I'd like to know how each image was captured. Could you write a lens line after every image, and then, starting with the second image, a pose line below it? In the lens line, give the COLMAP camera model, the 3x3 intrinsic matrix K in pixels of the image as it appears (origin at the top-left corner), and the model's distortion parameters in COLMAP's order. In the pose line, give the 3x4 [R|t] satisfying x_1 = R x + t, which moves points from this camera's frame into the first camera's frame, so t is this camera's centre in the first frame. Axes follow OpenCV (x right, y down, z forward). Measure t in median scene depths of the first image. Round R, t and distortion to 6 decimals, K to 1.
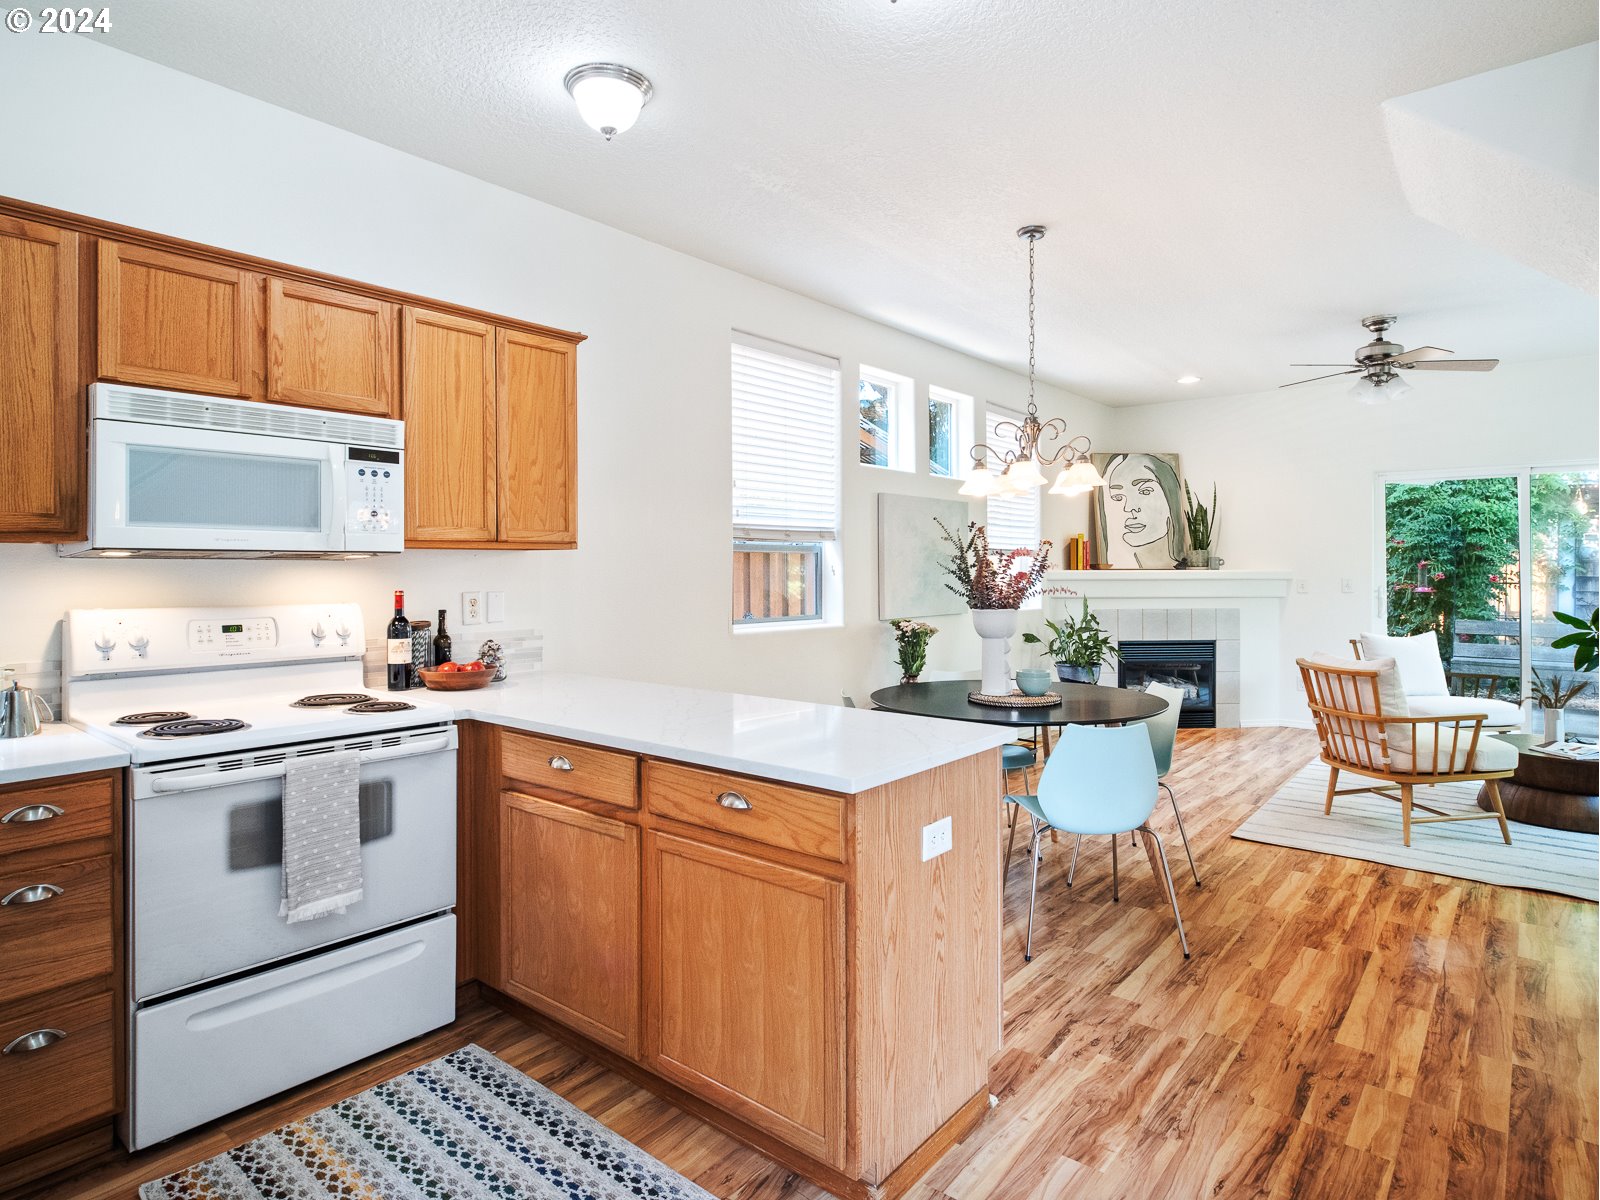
lens RADIAL K [[871.0, 0, 824.3], [0, 871.0, 566.4], [0, 0, 1]] dist [-0.004386, 0.001613]
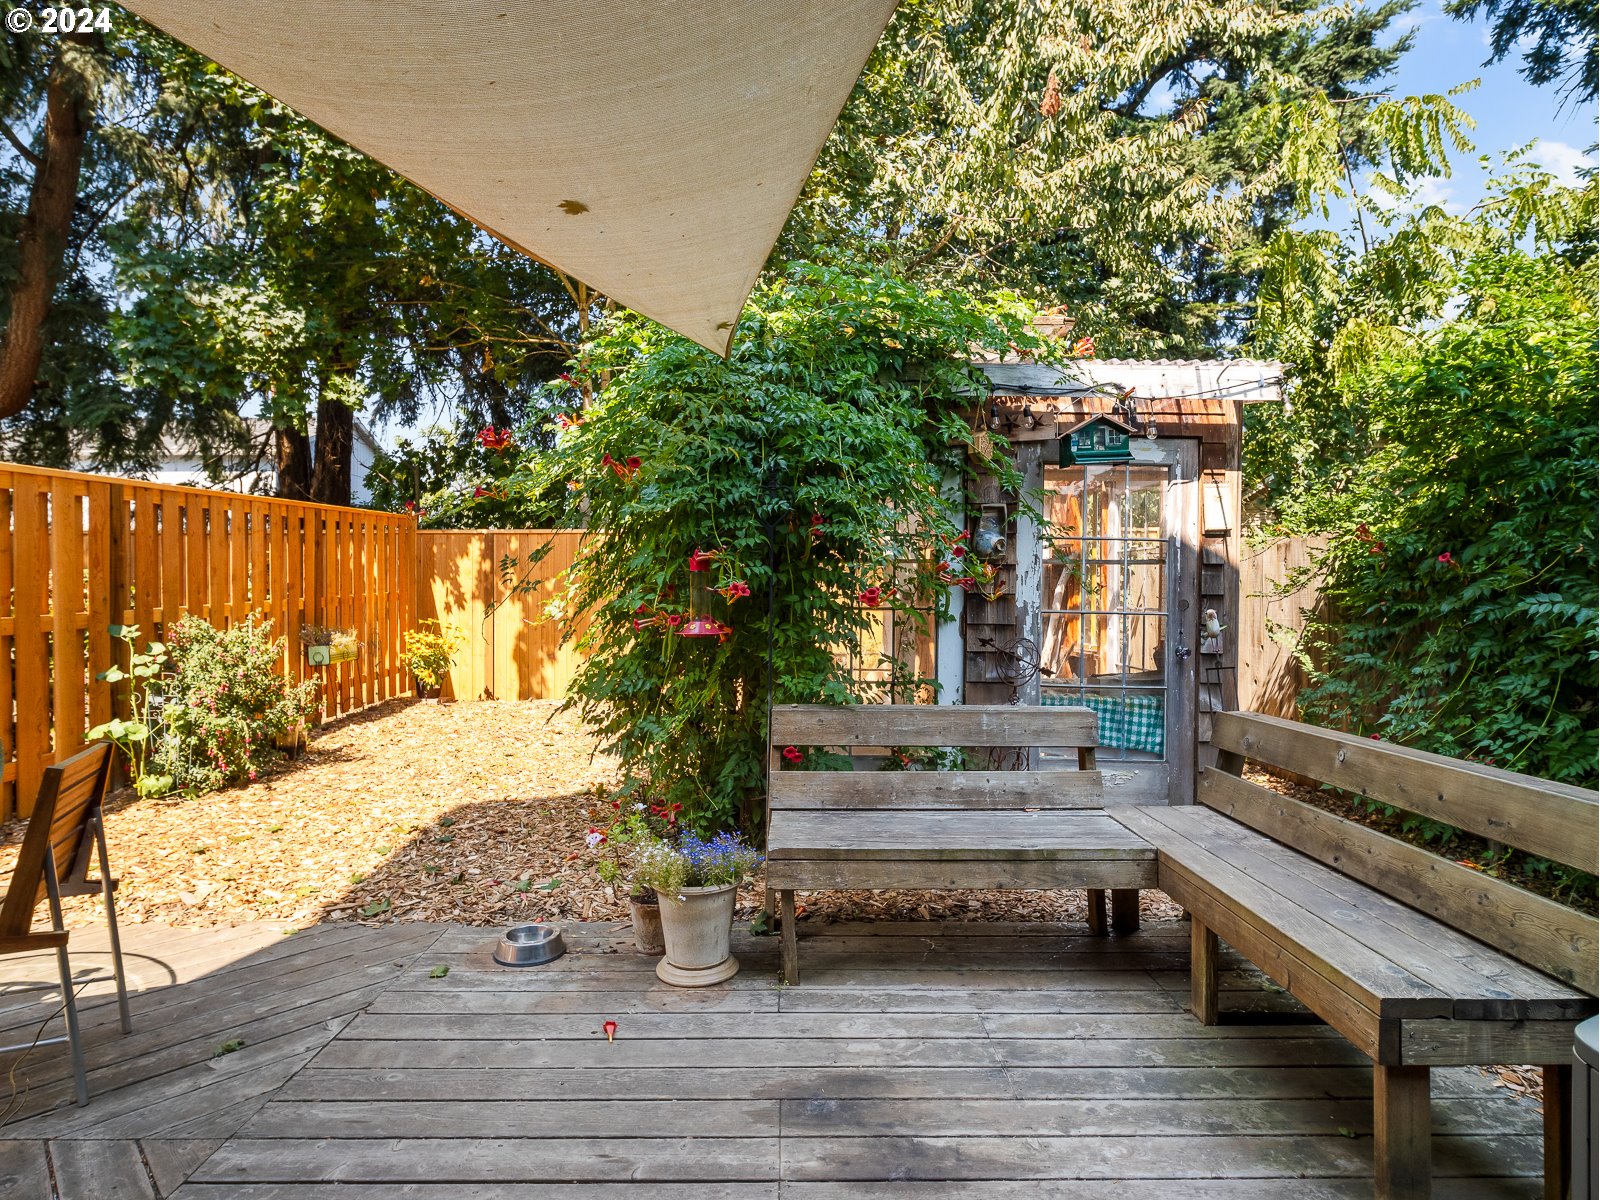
lens RADIAL K [[871.0, 0, 799.1], [0, 871.0, 601.4], [0, 0, 1]] dist [-0.004386, 0.001613]
pose [[0.767902, -0.002113, 0.640563, 0.466266], [-0.004798, 0.999948, 0.009049, 0.011572], [-0.640549, -0.010022, 0.767852, 0.664353]]
